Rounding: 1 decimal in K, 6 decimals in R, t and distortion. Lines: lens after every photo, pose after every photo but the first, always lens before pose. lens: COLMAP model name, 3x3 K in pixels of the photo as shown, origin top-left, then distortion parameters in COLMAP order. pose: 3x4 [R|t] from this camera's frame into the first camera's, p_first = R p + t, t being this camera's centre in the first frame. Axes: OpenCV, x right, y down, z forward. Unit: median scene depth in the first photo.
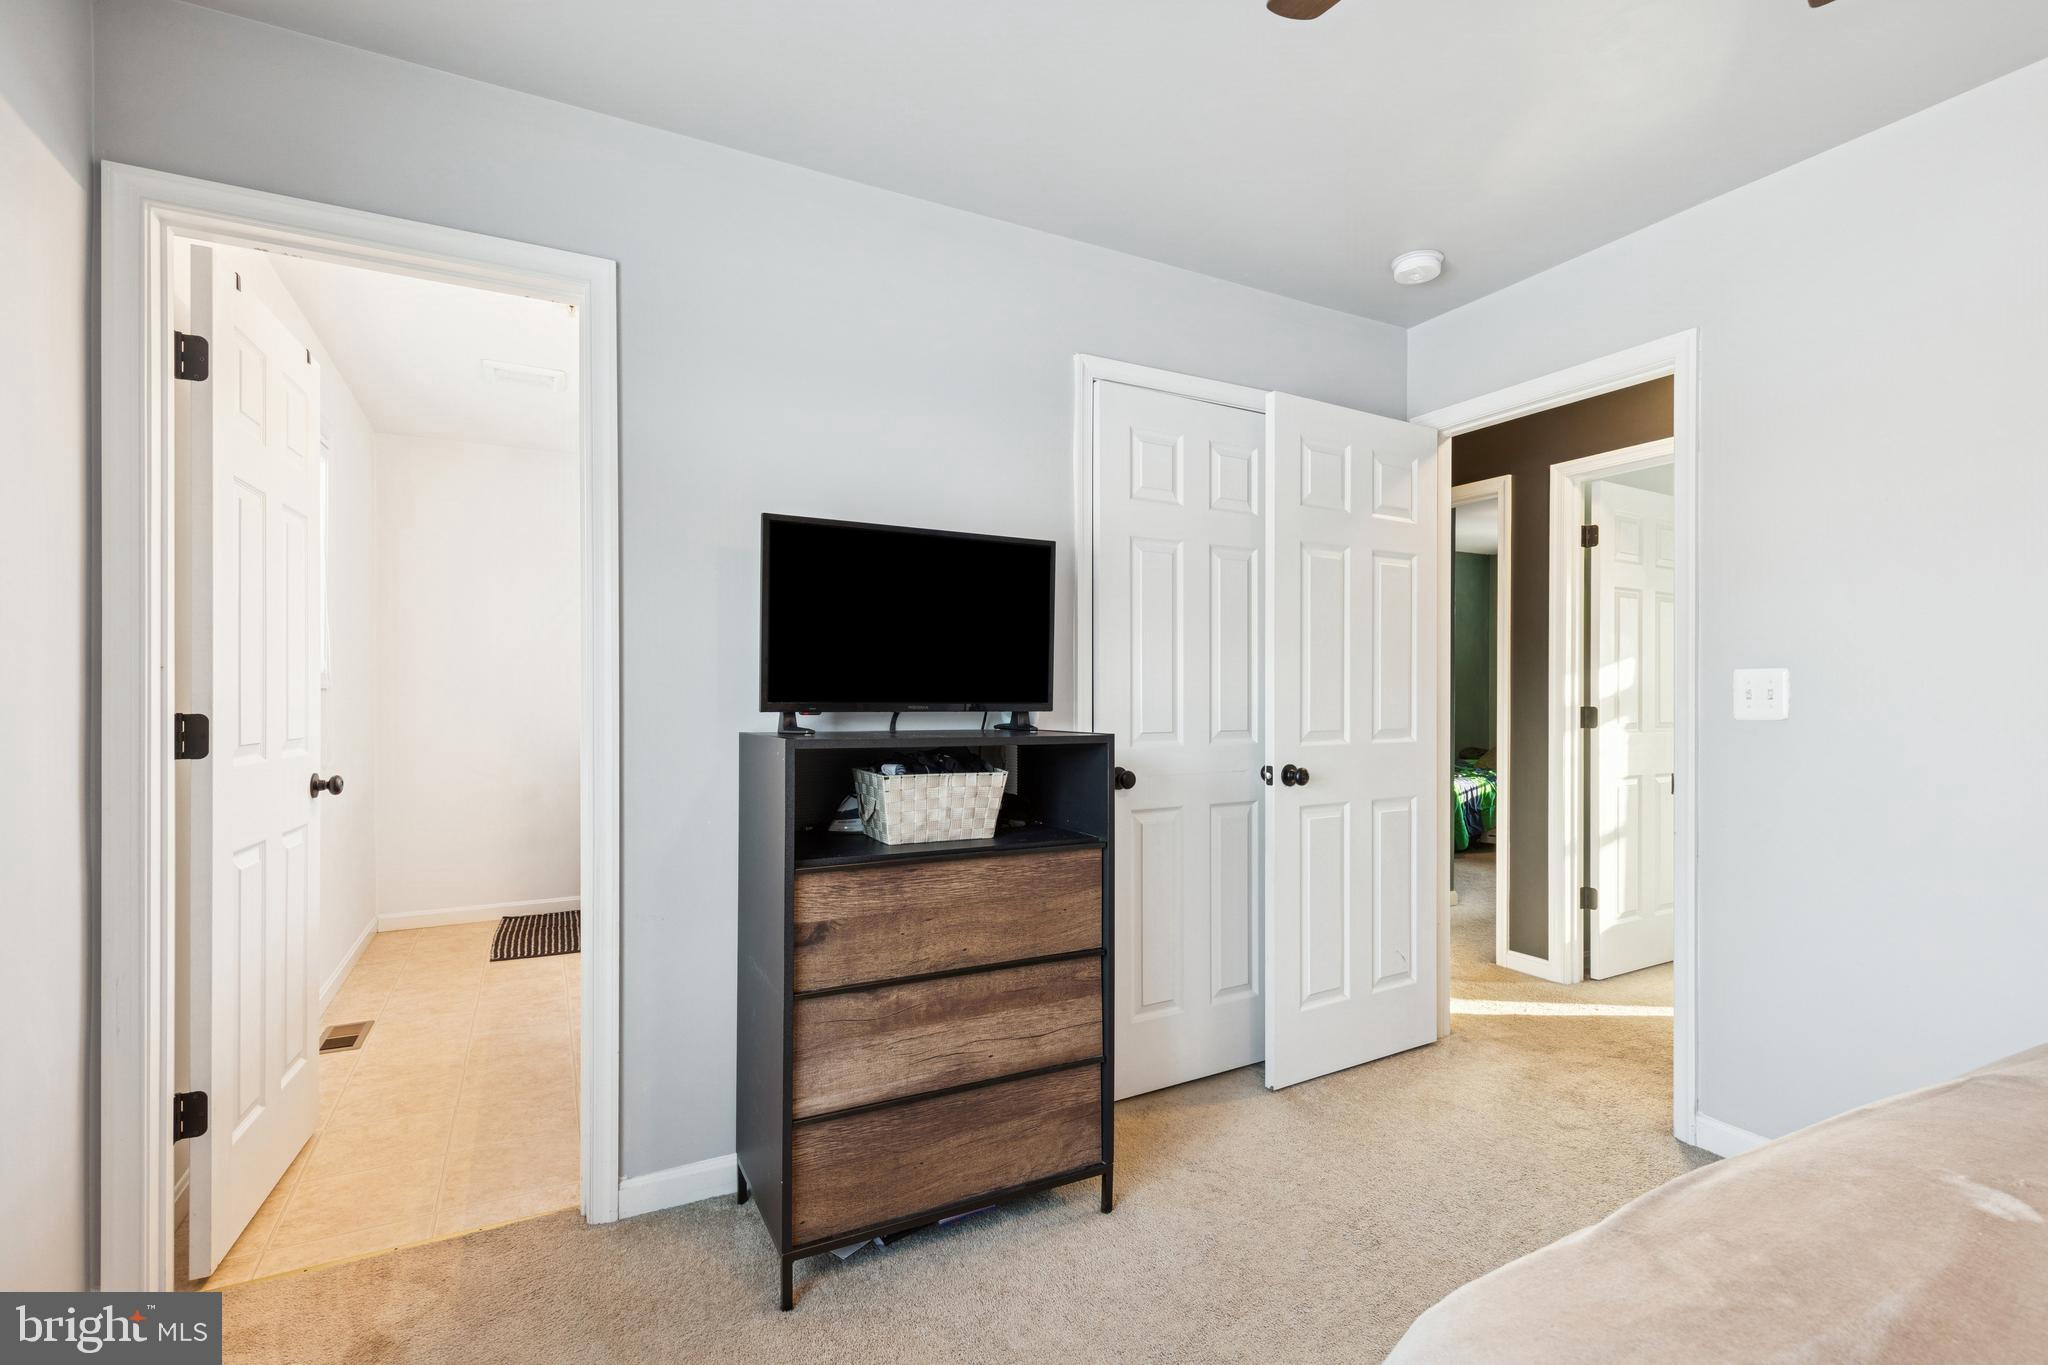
lens RADIAL K [[932.2, 0, 1033.1], [0, 932.2, 691.4], [0, 0, 1]] dist [0.002969, -0.000533]
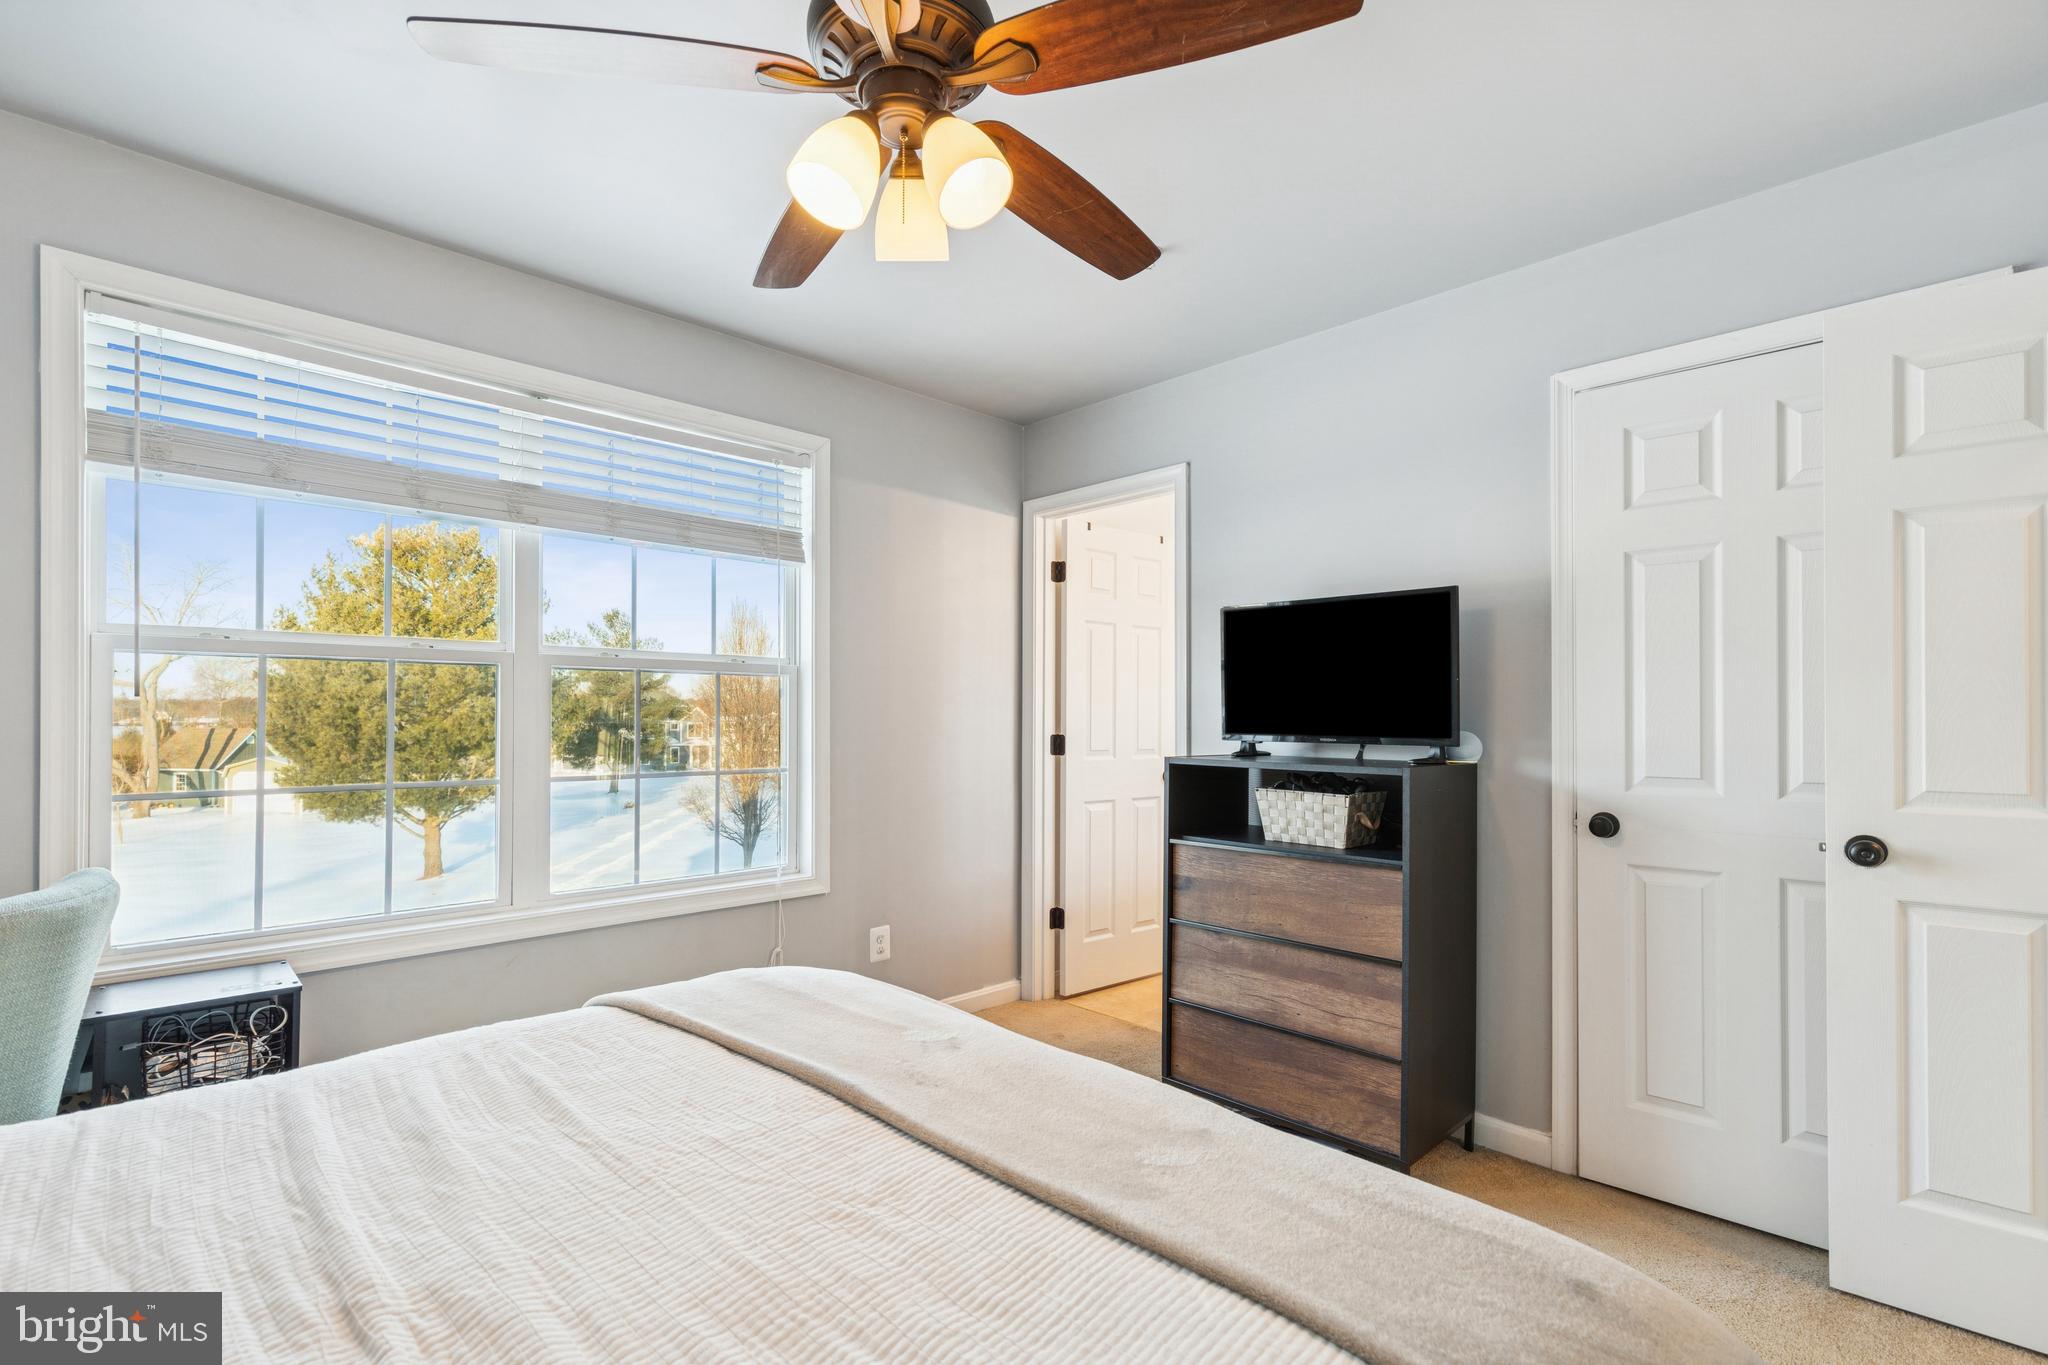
lens RADIAL K [[935.7, 0, 997.5], [0, 935.7, 710.3], [0, 0, 1]] dist [0.001806, -0.000249]
pose [[0.258779, -0.010708, -0.965877, 1.075144], [-0.000041, 0.999938, -0.011097, -0.009693], [0.965937, 0.002911, 0.258762, 0.267510]]
